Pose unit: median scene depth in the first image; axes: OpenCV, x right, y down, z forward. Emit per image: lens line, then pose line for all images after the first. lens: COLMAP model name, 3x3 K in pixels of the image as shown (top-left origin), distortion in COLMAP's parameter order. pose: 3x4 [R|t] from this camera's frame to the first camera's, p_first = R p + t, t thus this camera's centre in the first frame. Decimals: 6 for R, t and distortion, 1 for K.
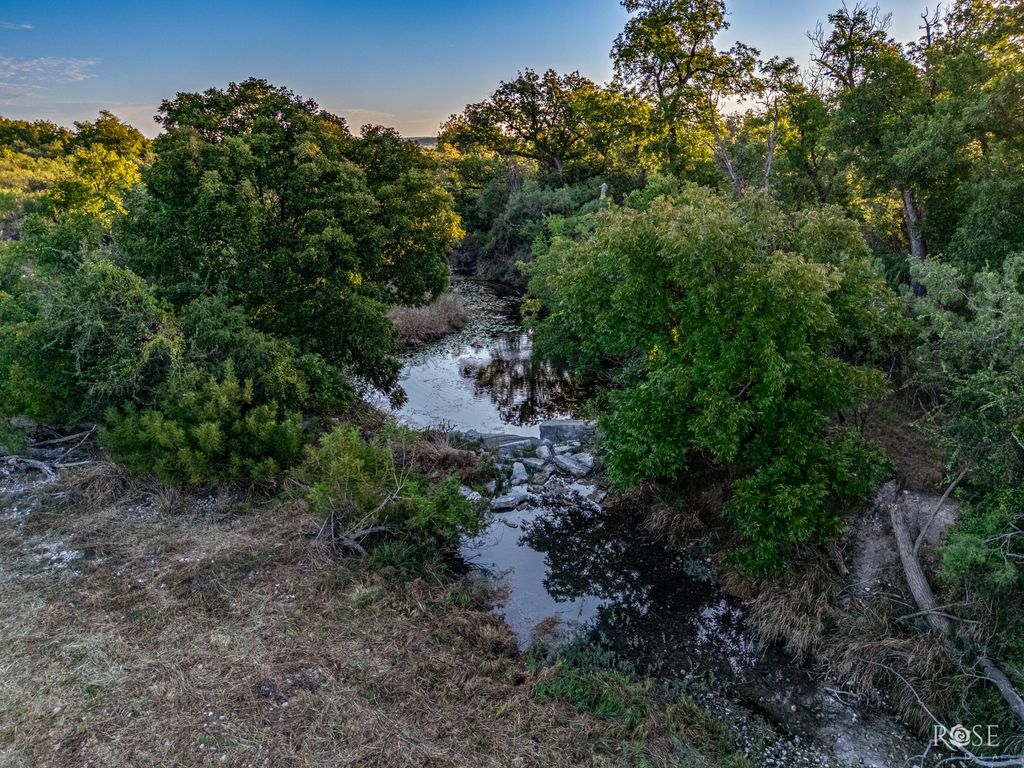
lens RADIAL K [[751.5, 0, 515.4], [0, 751.5, 386.5], [0, 0, 1]] dist [0.074526, -0.062200]
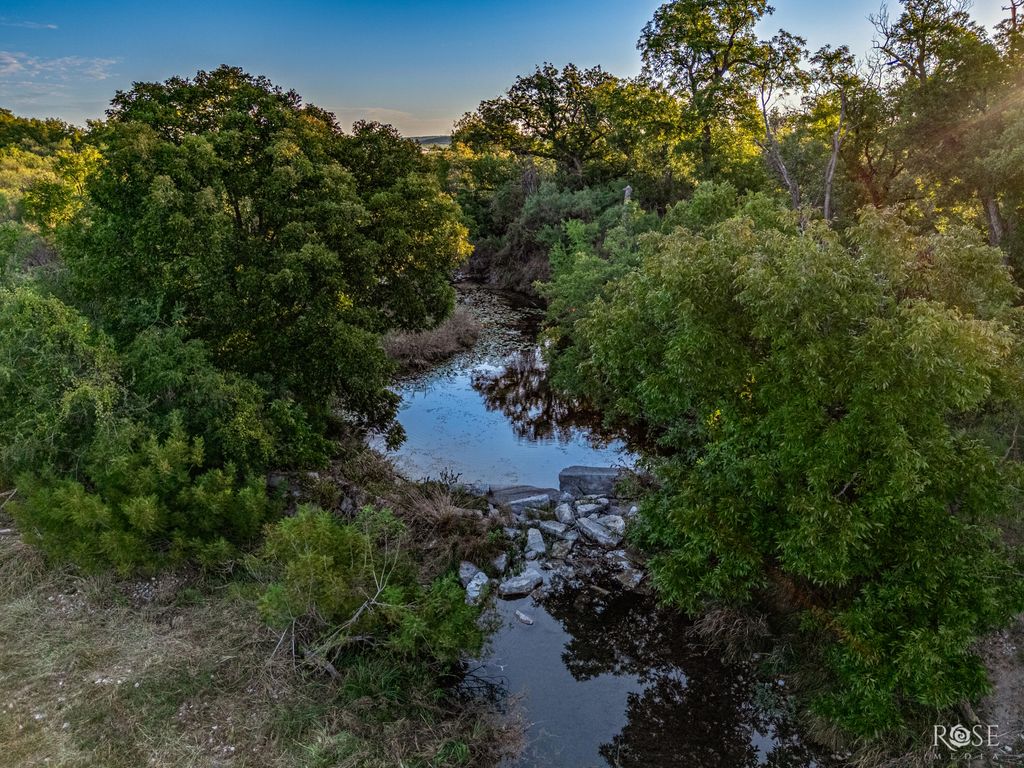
lens RADIAL K [[751.5, 0, 515.4], [0, 751.5, 386.5], [0, 0, 1]] dist [0.074526, -0.062200]
pose [[0.999789, 0.007826, -0.019004, -0.002012], [-0.007800, 0.999969, 0.001410, -0.052061], [0.019014, -0.001261, 0.999818, 0.159712]]
